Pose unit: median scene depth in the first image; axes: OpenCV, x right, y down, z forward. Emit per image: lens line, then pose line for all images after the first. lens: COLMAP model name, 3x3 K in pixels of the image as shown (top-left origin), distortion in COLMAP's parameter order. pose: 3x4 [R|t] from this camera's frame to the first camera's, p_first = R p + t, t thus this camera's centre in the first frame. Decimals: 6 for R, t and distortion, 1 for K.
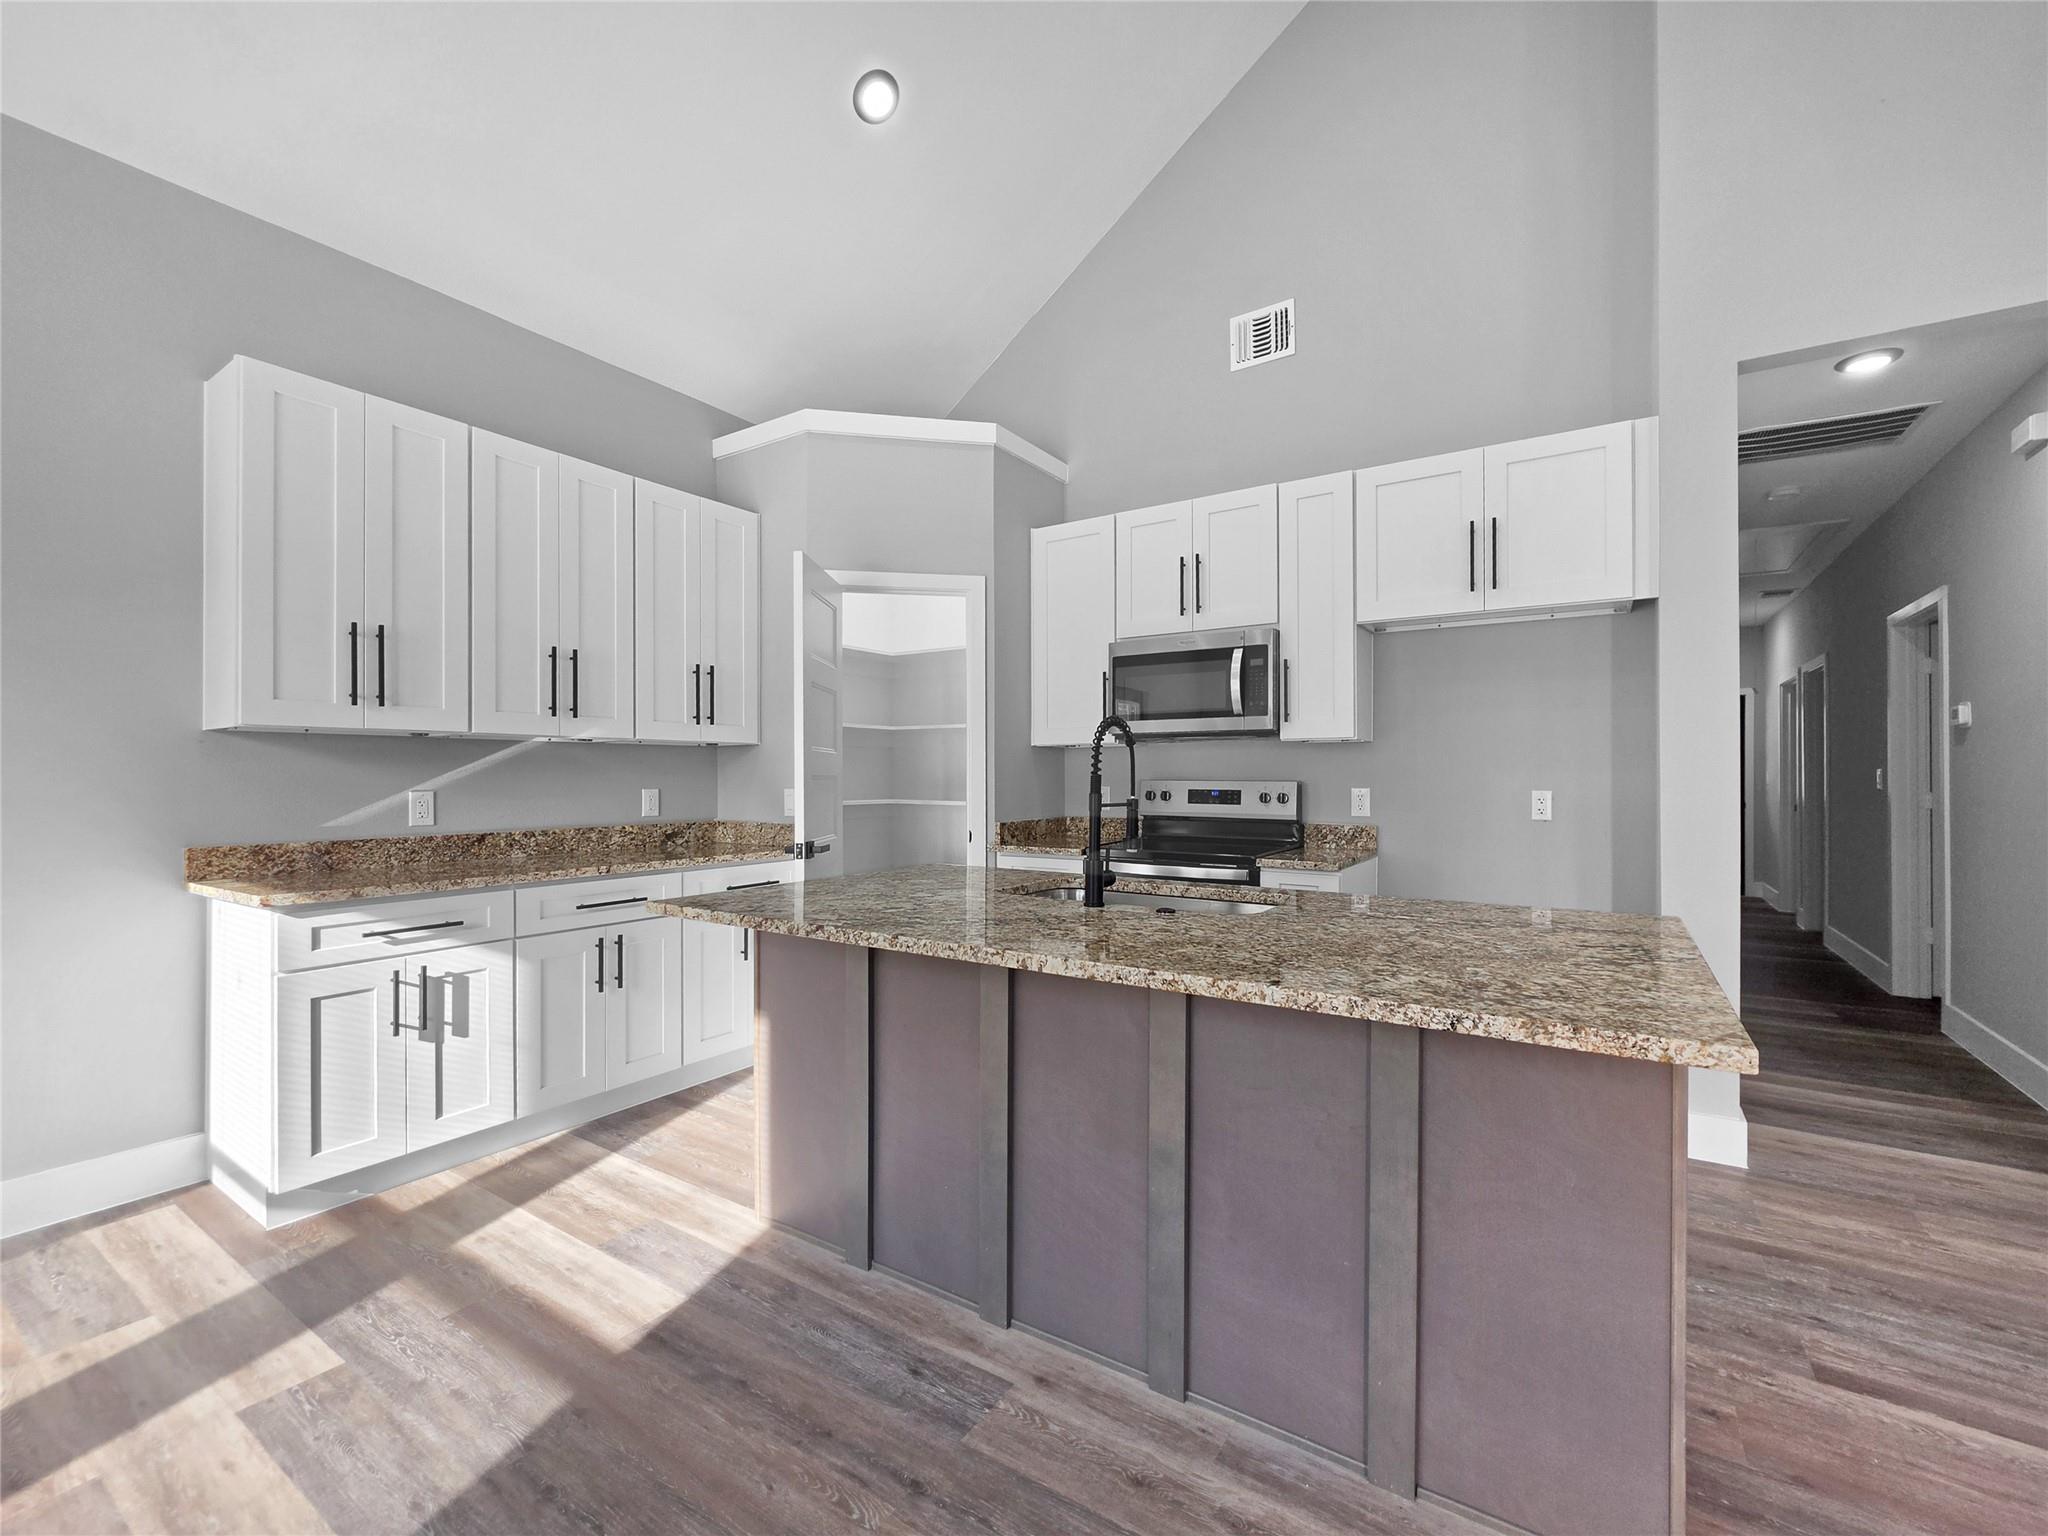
lens RADIAL K [[873.1, 0, 1045.6], [0, 873.1, 773.6], [0, 0, 1]] dist [-0.008215, 0.000617]
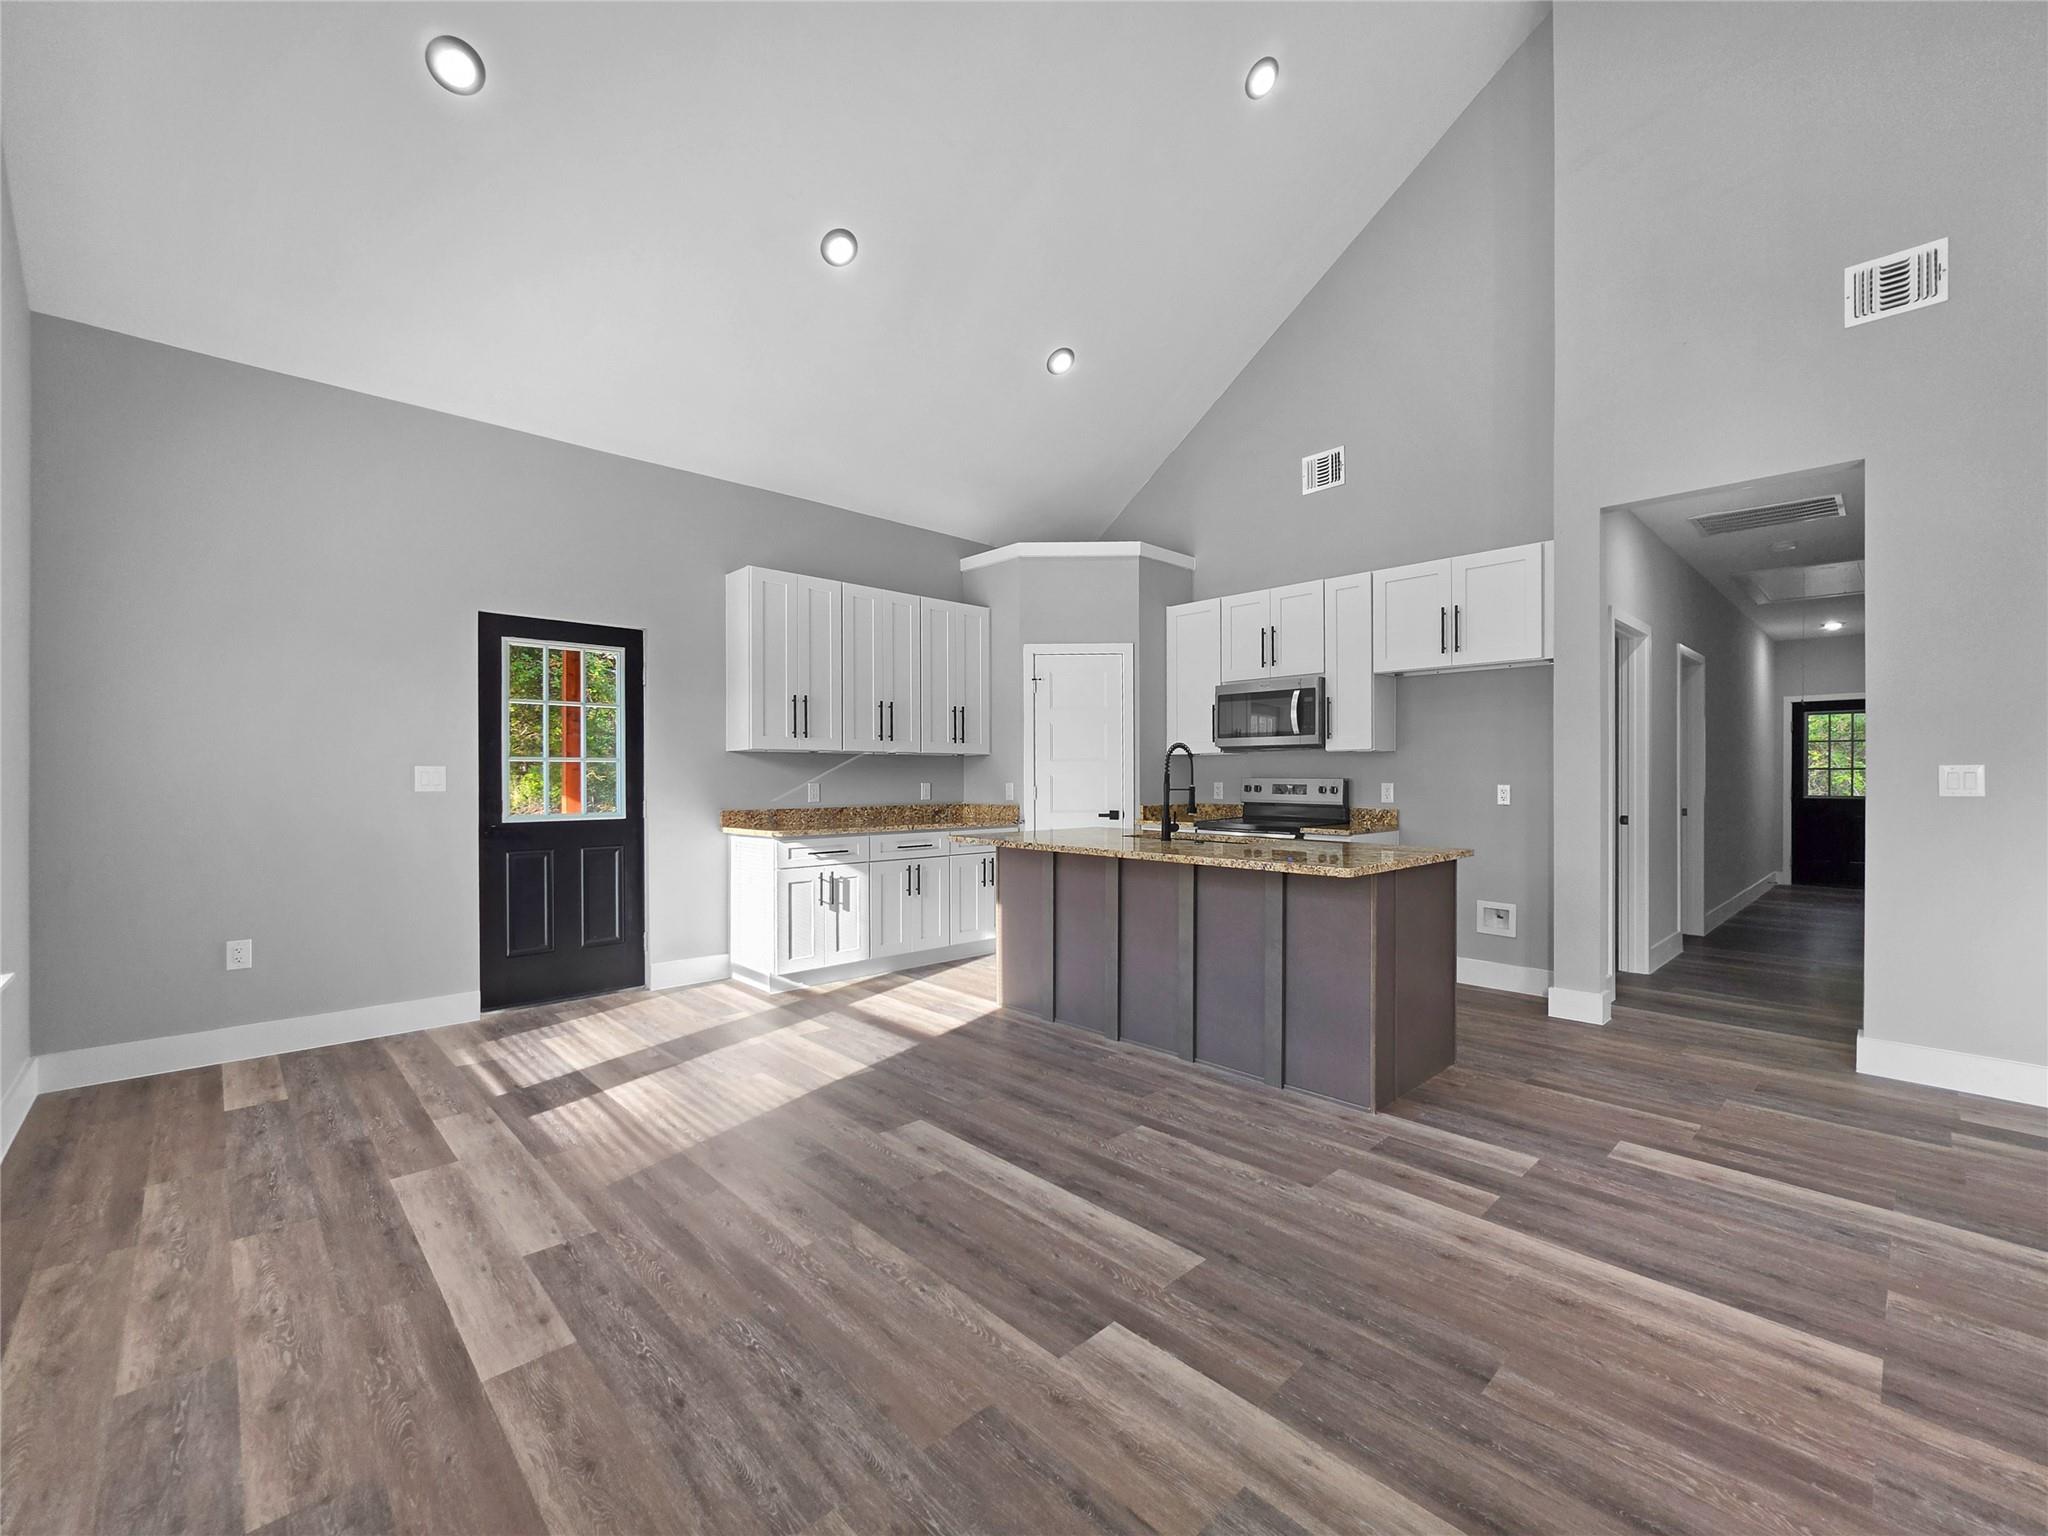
lens RADIAL K [[873.1, 0, 1036.9], [0, 873.1, 778.2], [0, 0, 1]] dist [-0.008215, 0.000617]
pose [[0.972174, 0.000690, -0.234257, 0.168269], [0.000048, 0.999995, 0.003142, 0.004777], [0.234258, -0.003066, 0.972170, -0.698086]]
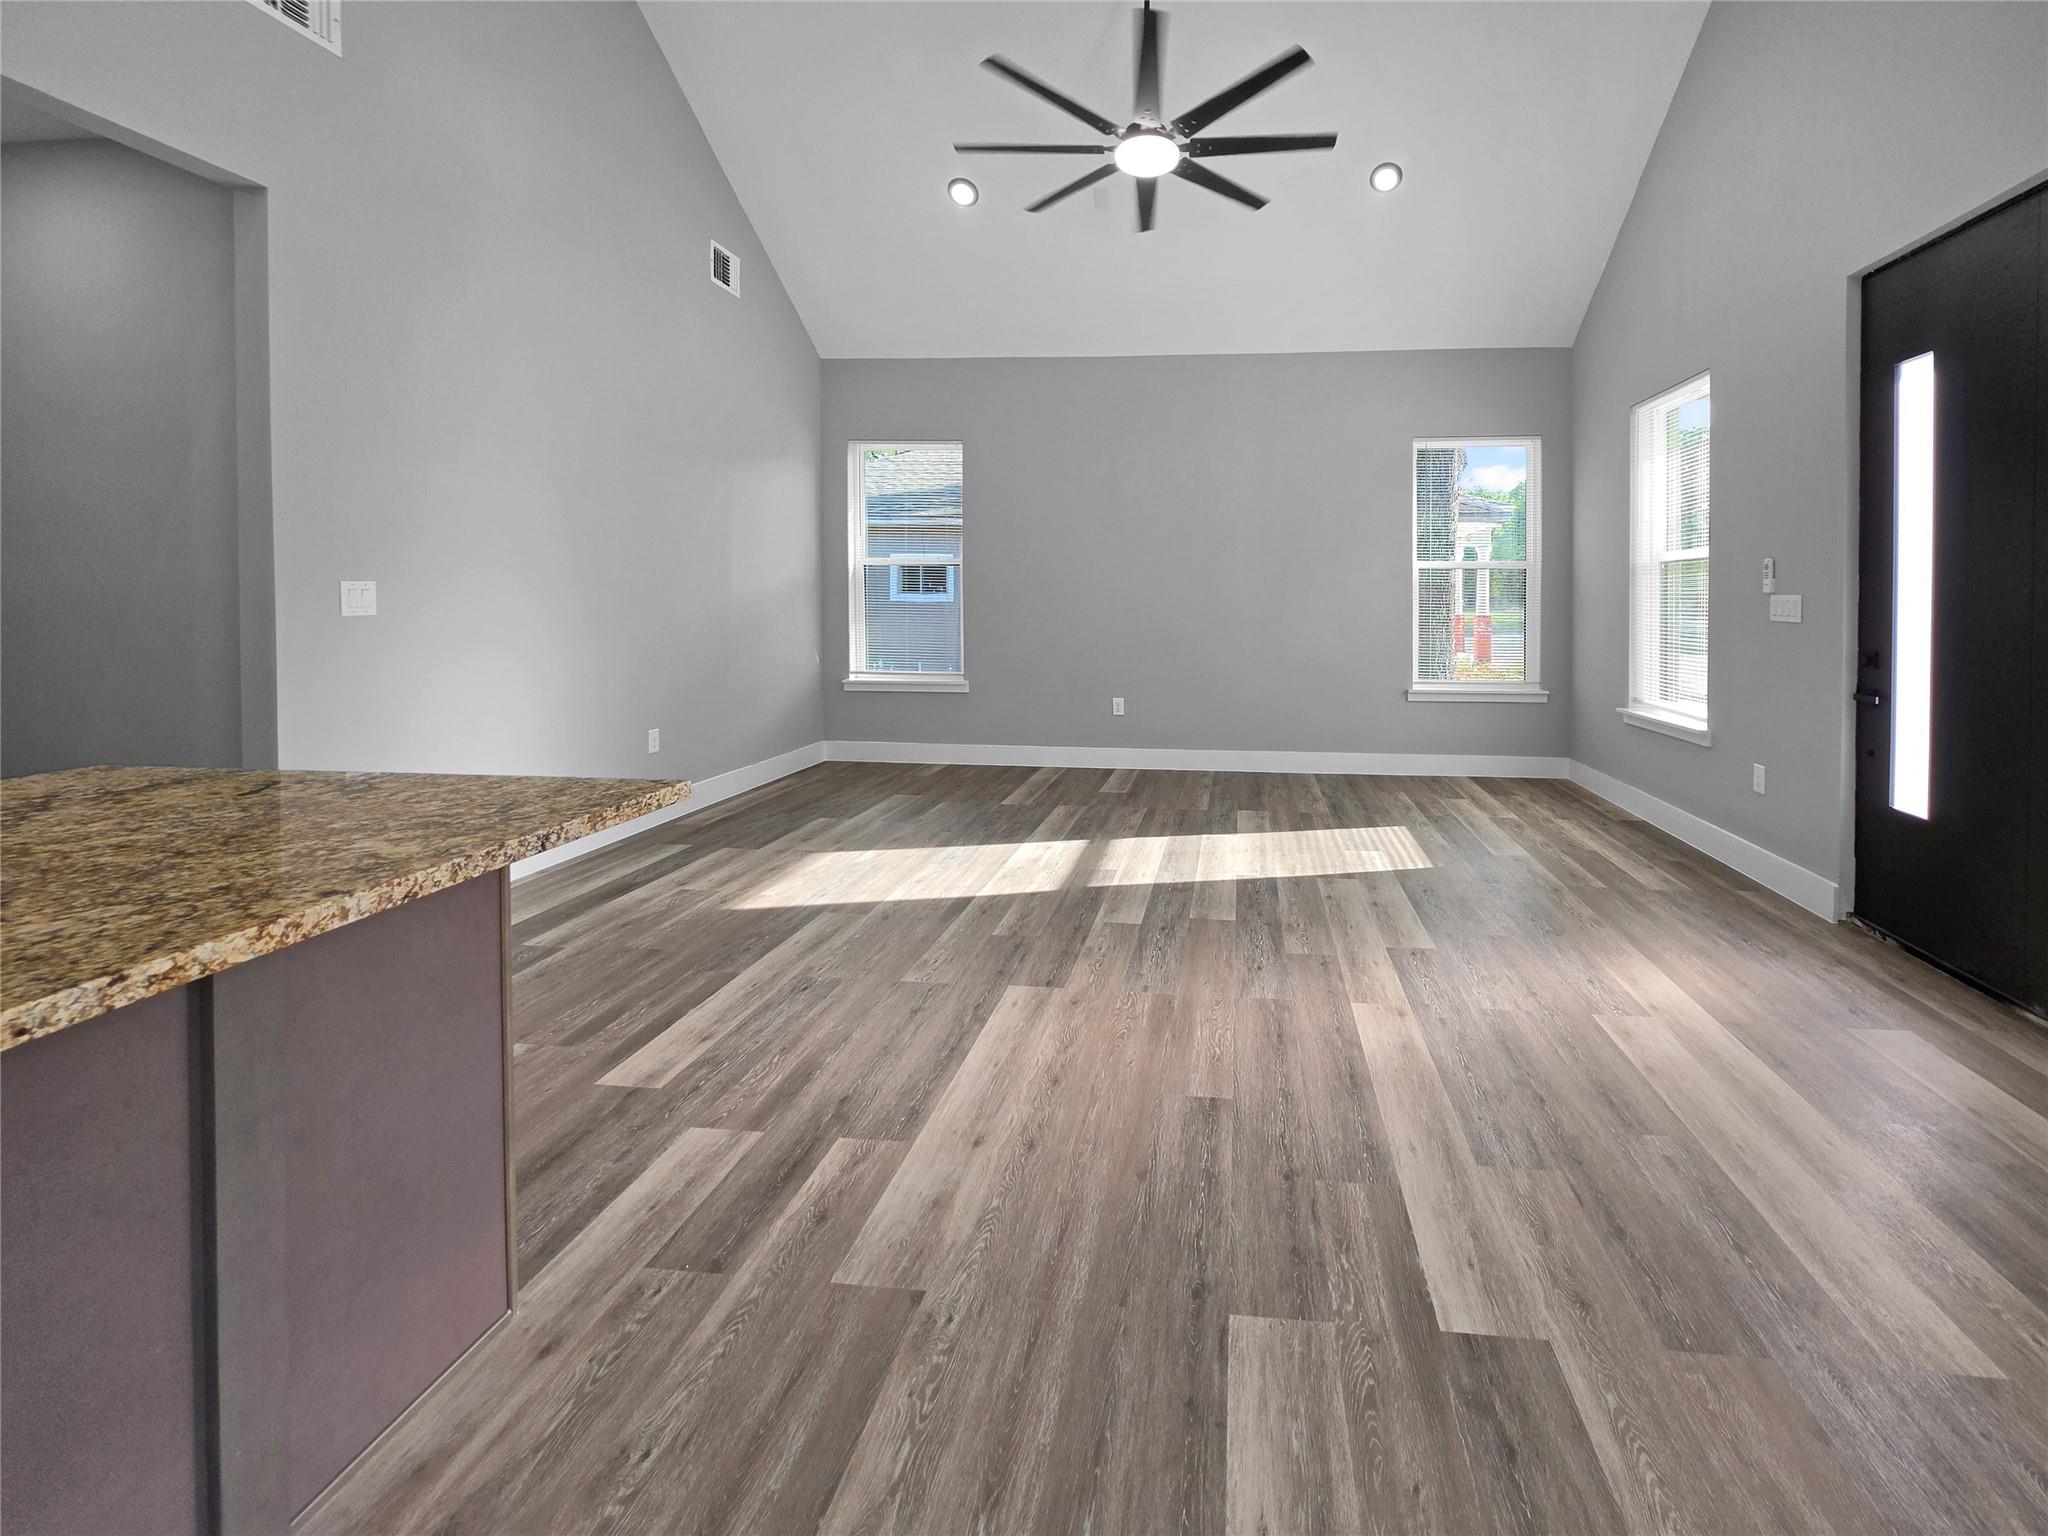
lens RADIAL K [[873.1, 0, 1159.3], [0, 873.1, 633.1], [0, 0, 1]] dist [-0.008215, 0.000617]
pose [[-0.462222, -0.040924, 0.885820, -0.281204], [-0.007485, 0.999079, 0.042251, 0.001738], [-0.886733, 0.012899, -0.462102, 0.332076]]
